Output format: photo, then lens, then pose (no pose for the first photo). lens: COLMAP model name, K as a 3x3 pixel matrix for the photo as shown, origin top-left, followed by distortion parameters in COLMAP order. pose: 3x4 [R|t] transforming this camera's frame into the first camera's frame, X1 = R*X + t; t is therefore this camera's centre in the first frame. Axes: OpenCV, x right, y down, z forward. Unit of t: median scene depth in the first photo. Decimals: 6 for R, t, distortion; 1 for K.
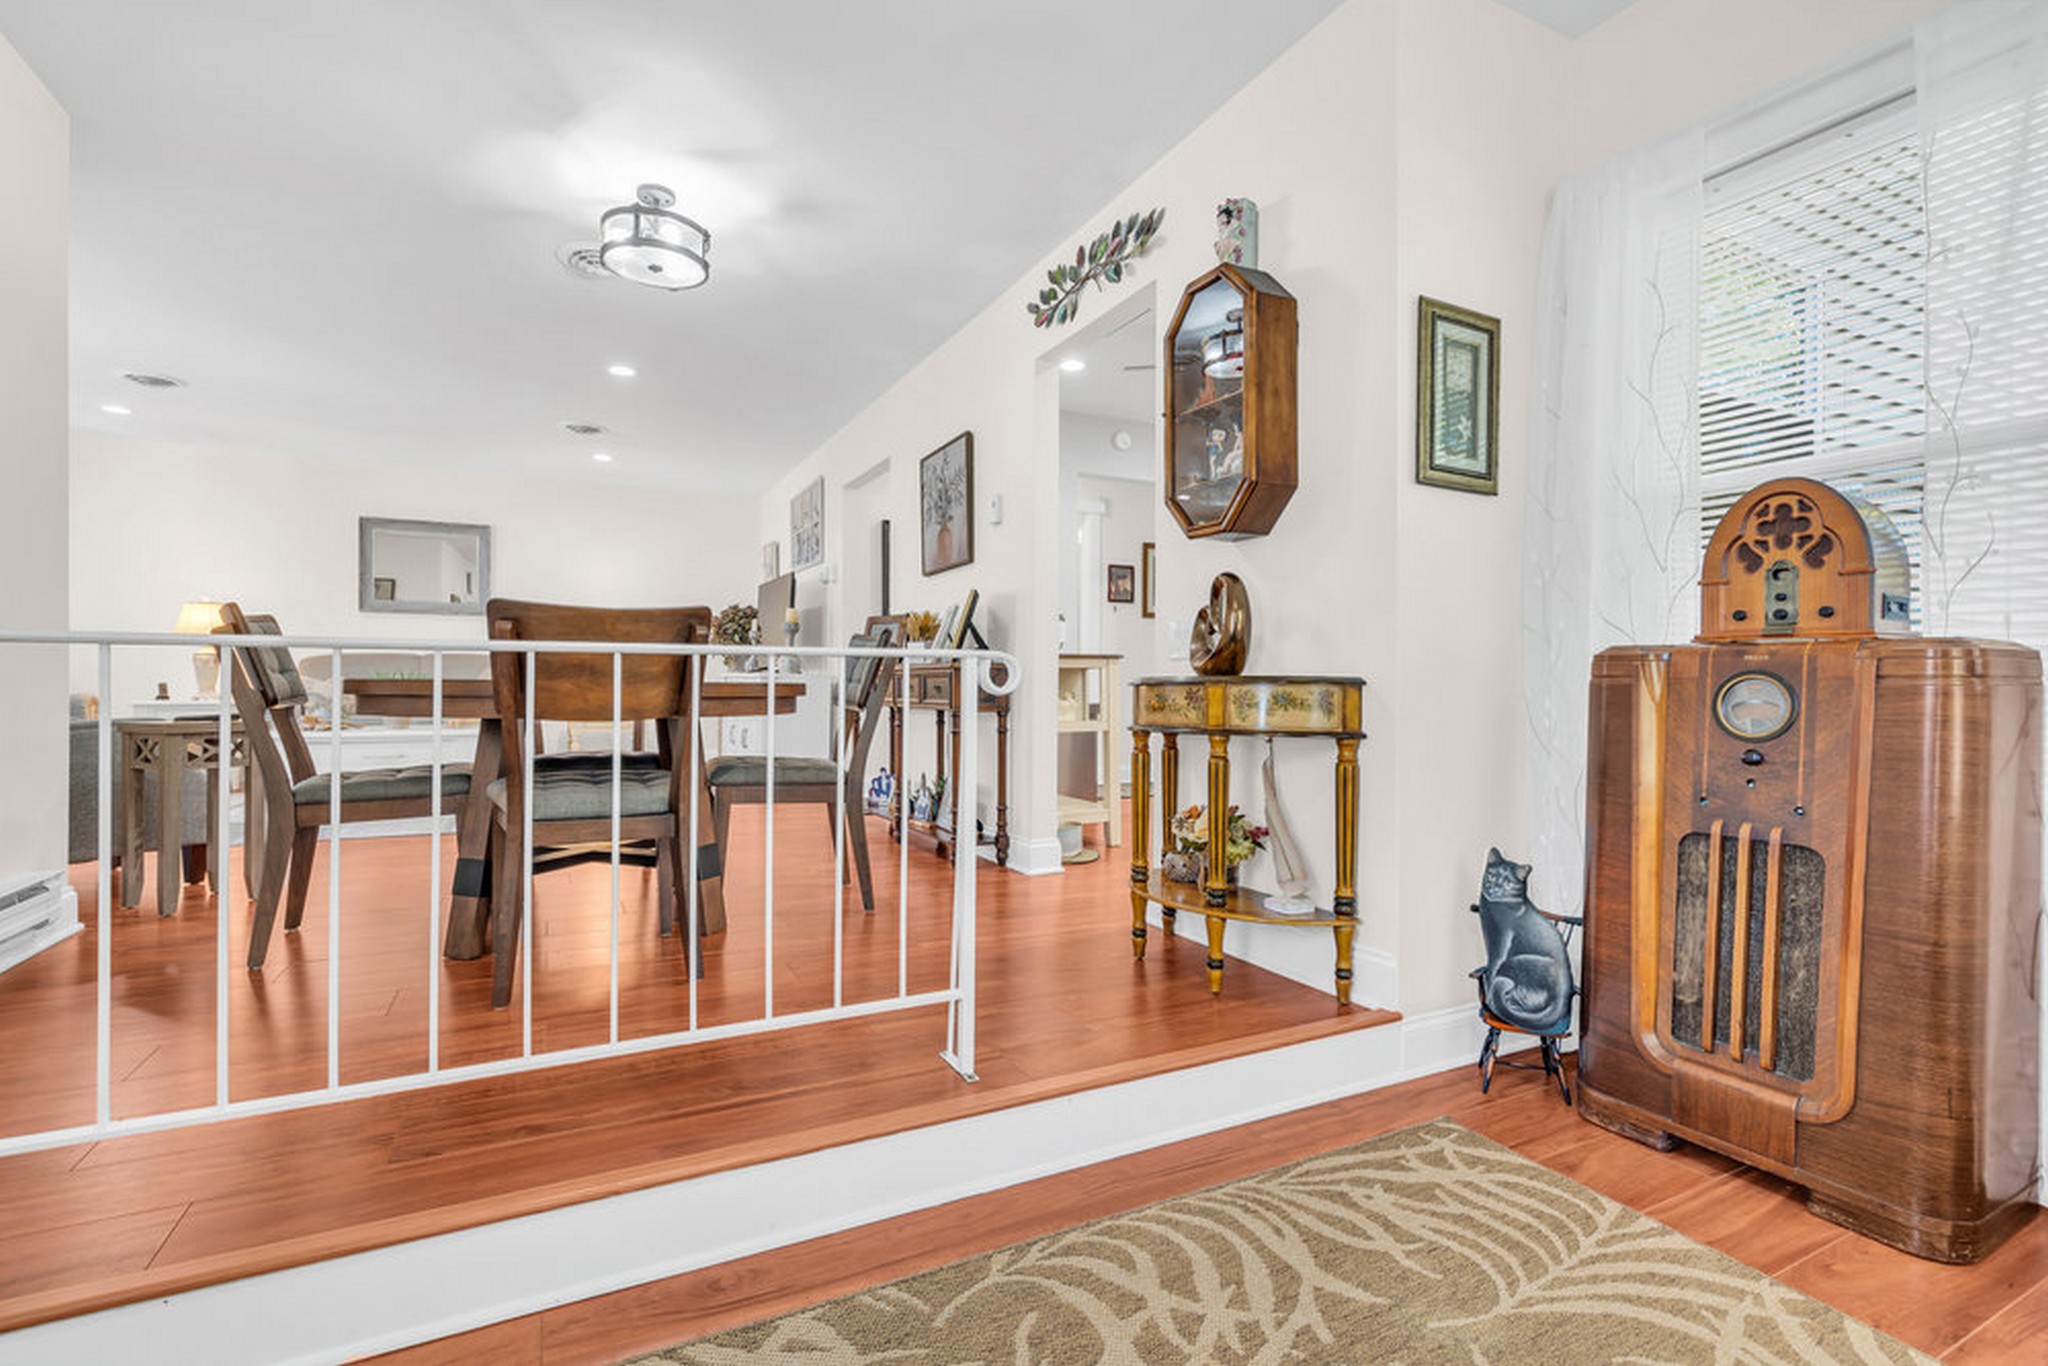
lens RADIAL K [[934.2, 0, 1023.0], [0, 934.2, 680.8], [0, 0, 1]] dist [0.000193, 0.000345]
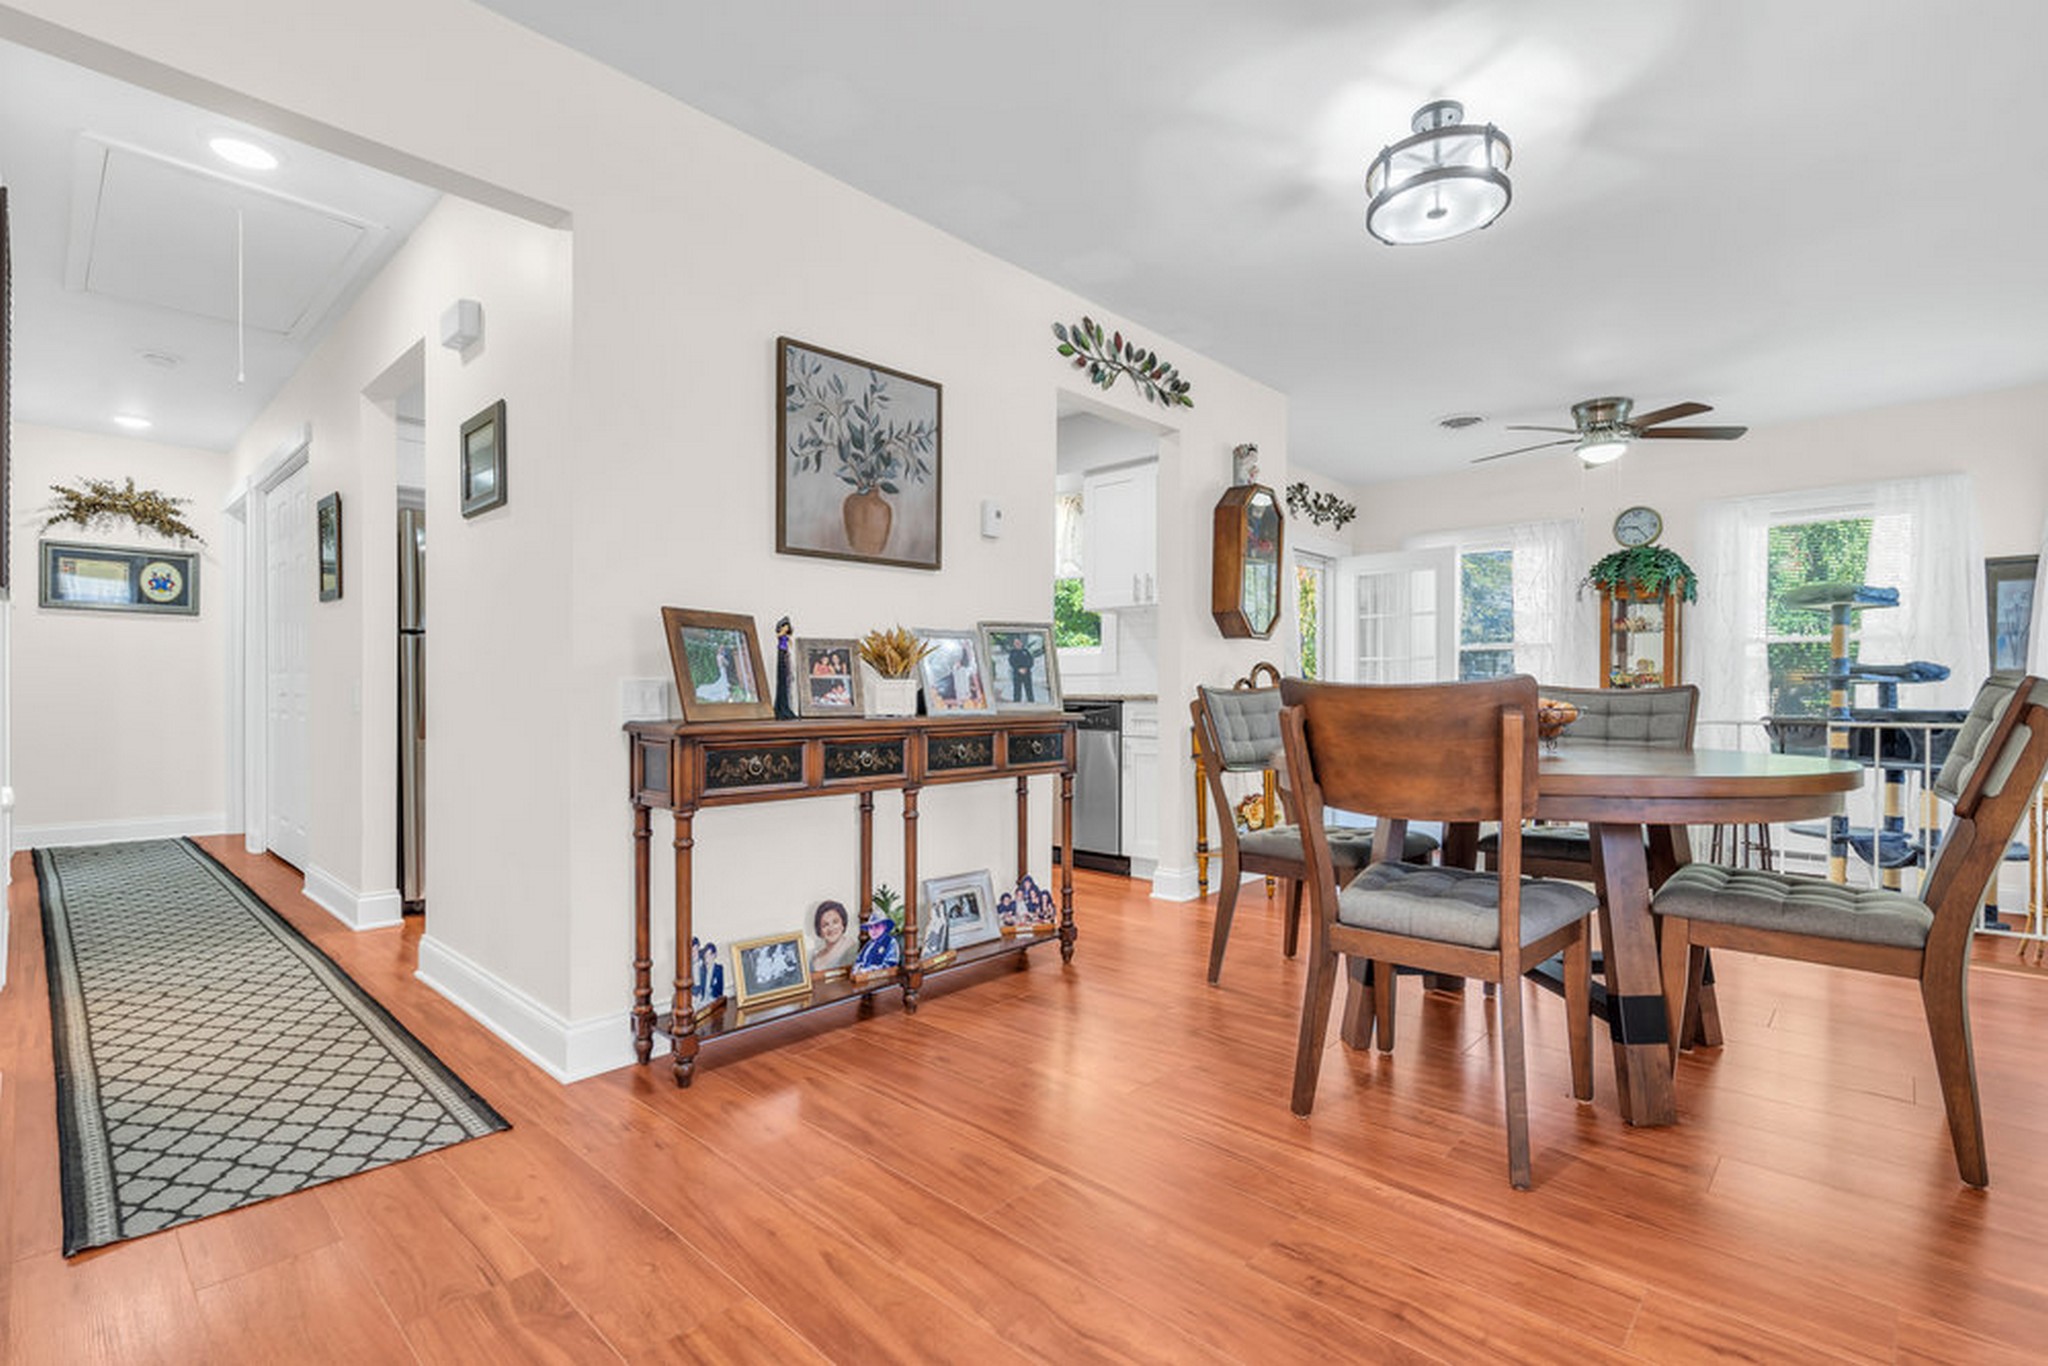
lens RADIAL K [[934.2, 0, 1023.0], [0, 934.2, 680.8], [0, 0, 1]] dist [0.000193, 0.000345]
pose [[-0.335318, -0.004081, 0.942096, -2.028344], [-0.012023, 0.999928, 0.000052, -0.115842], [-0.942028, -0.011310, -0.335343, 3.179073]]
